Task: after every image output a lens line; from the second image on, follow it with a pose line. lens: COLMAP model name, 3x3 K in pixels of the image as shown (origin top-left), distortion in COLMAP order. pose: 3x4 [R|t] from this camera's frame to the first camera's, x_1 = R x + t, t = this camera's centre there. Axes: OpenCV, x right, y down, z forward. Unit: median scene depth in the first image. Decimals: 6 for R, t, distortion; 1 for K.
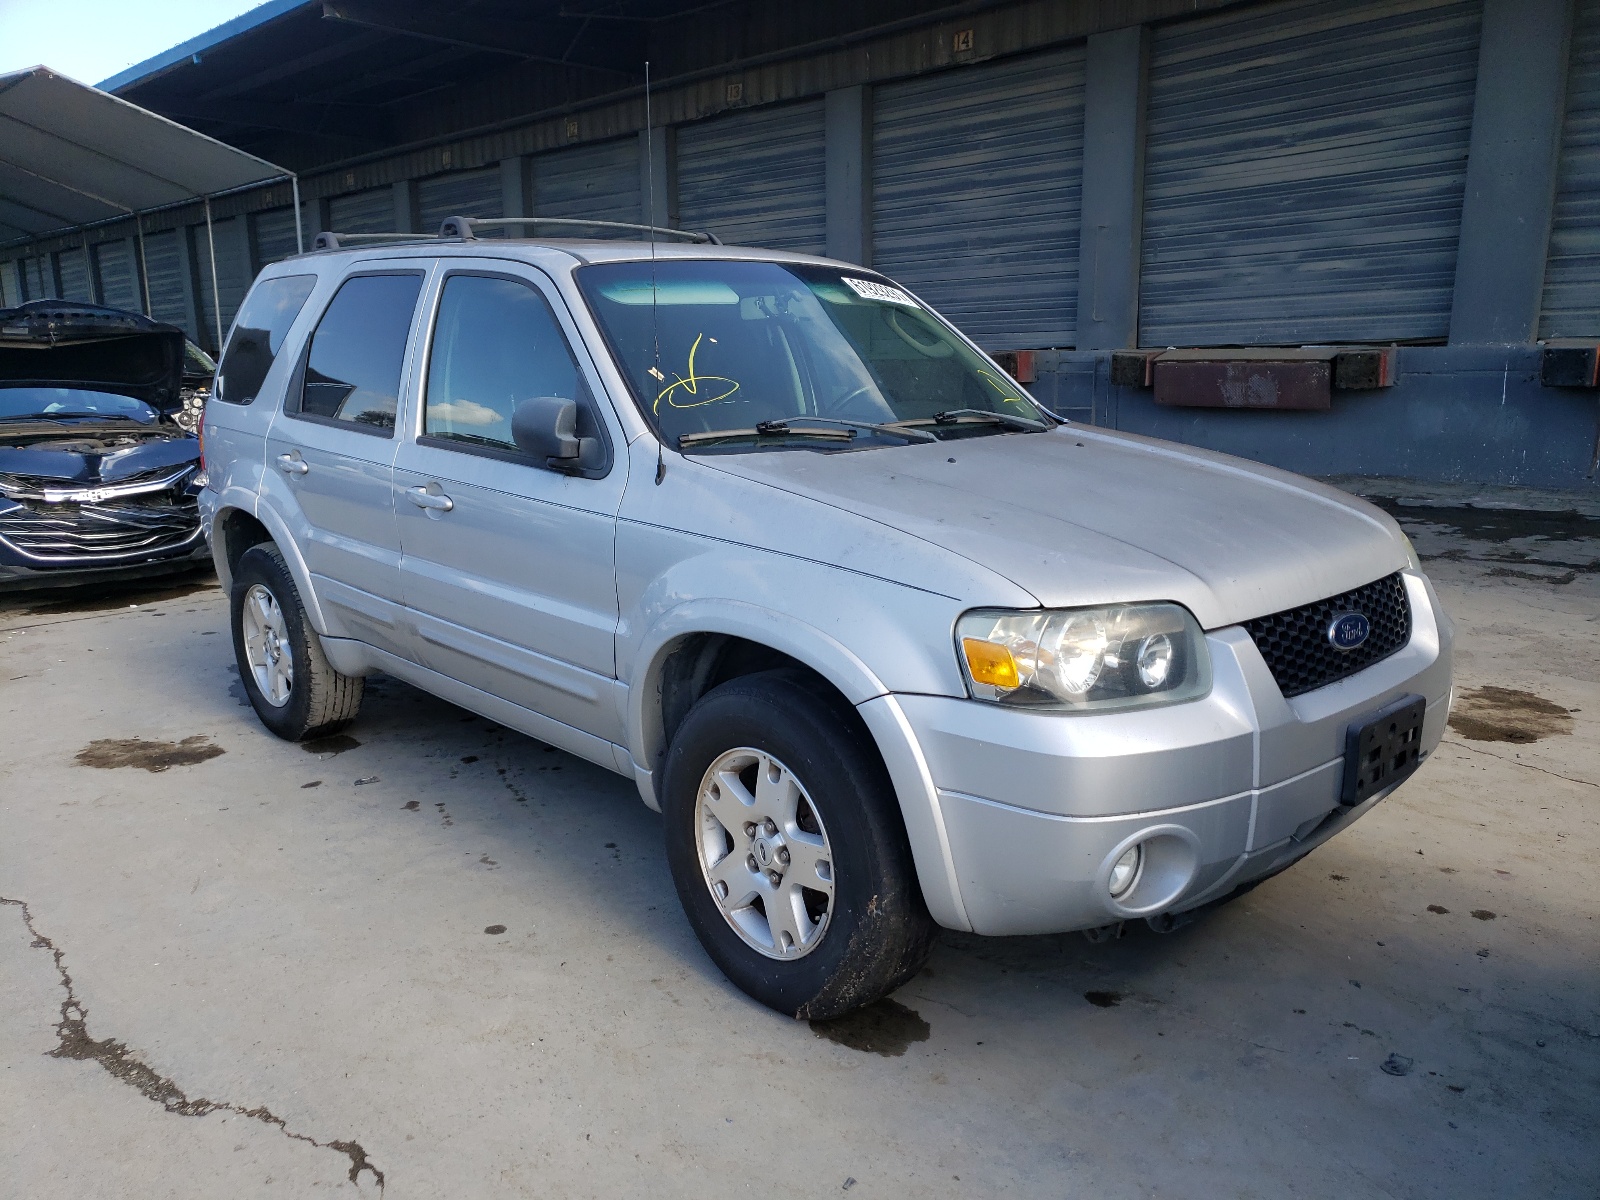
lens RADIAL K [[1359.4, 0, 783.0], [0, 1359.4, 623.6], [0, 0, 1]] dist [0.066682, -0.041254]
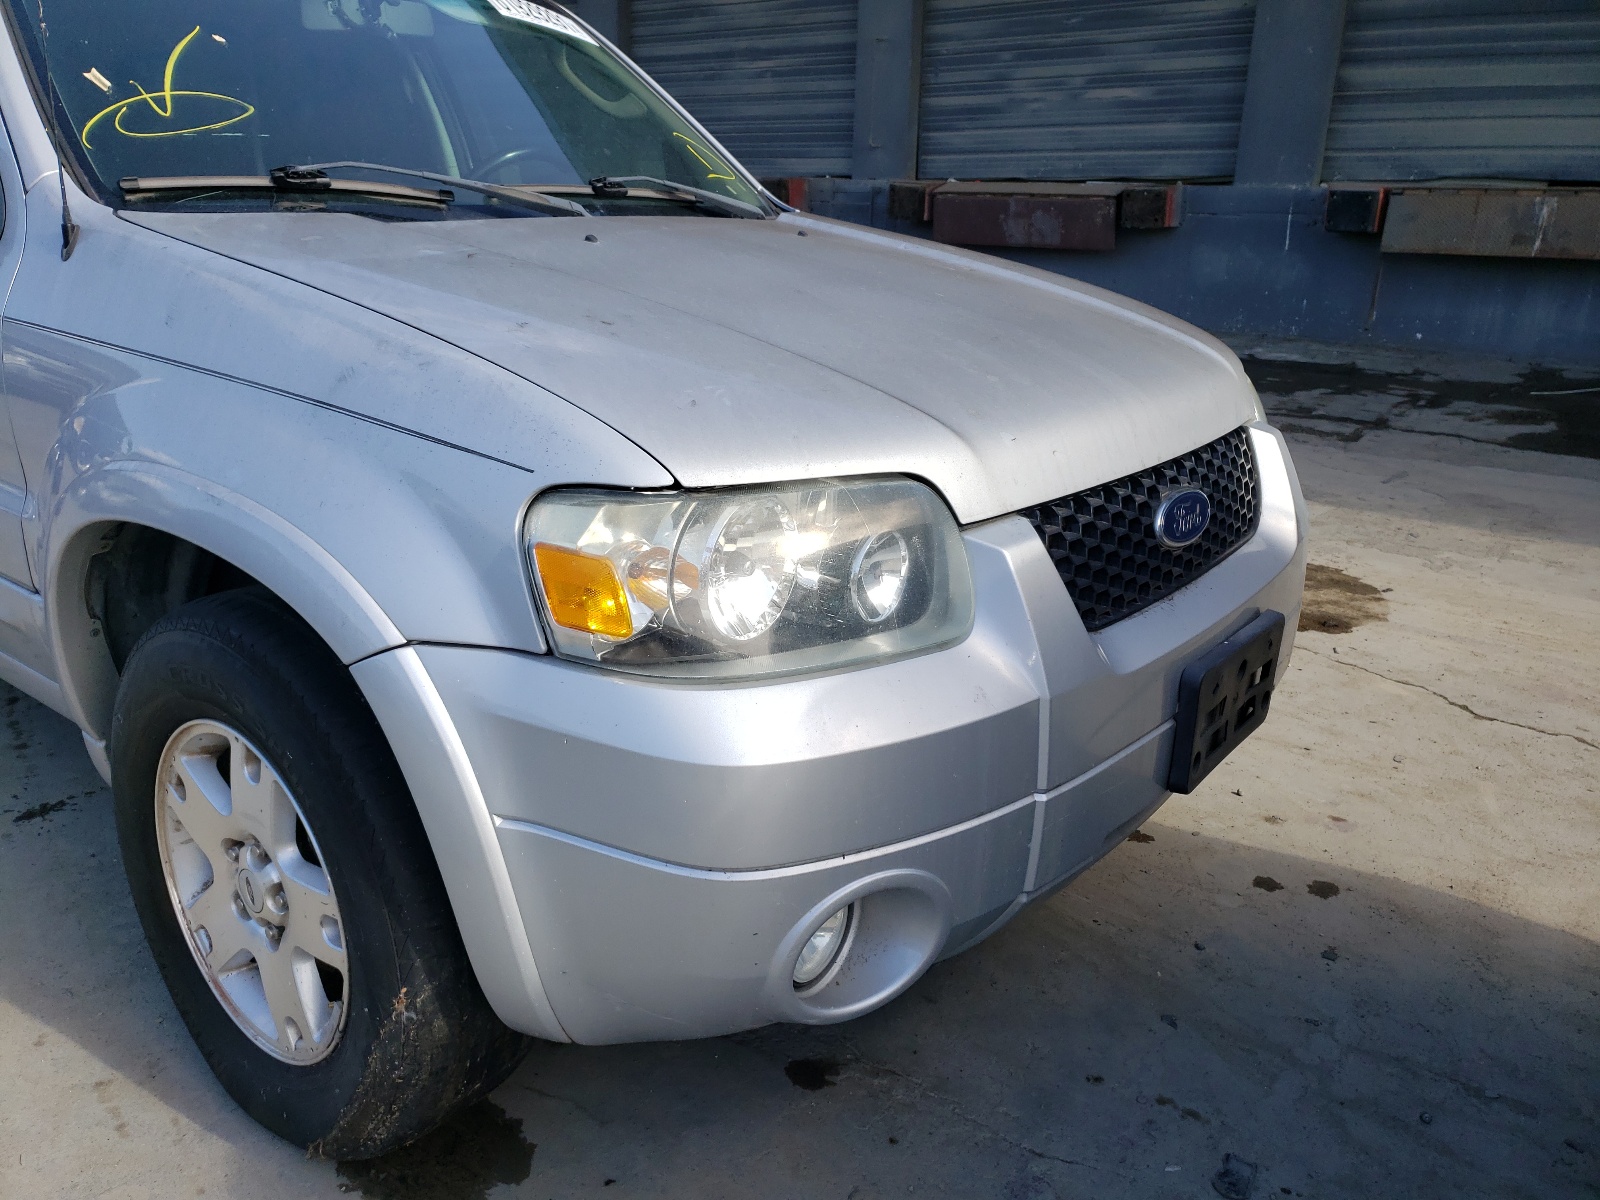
lens RADIAL K [[1359.4, 0, 795.6], [0, 1359.4, 602.1], [0, 0, 1]] dist [0.066682, -0.041254]
pose [[0.986978, -0.012311, 0.160383, 0.119056], [-0.002503, 0.995771, 0.091838, -0.012566], [-0.160835, -0.091044, 0.982773, 0.362923]]
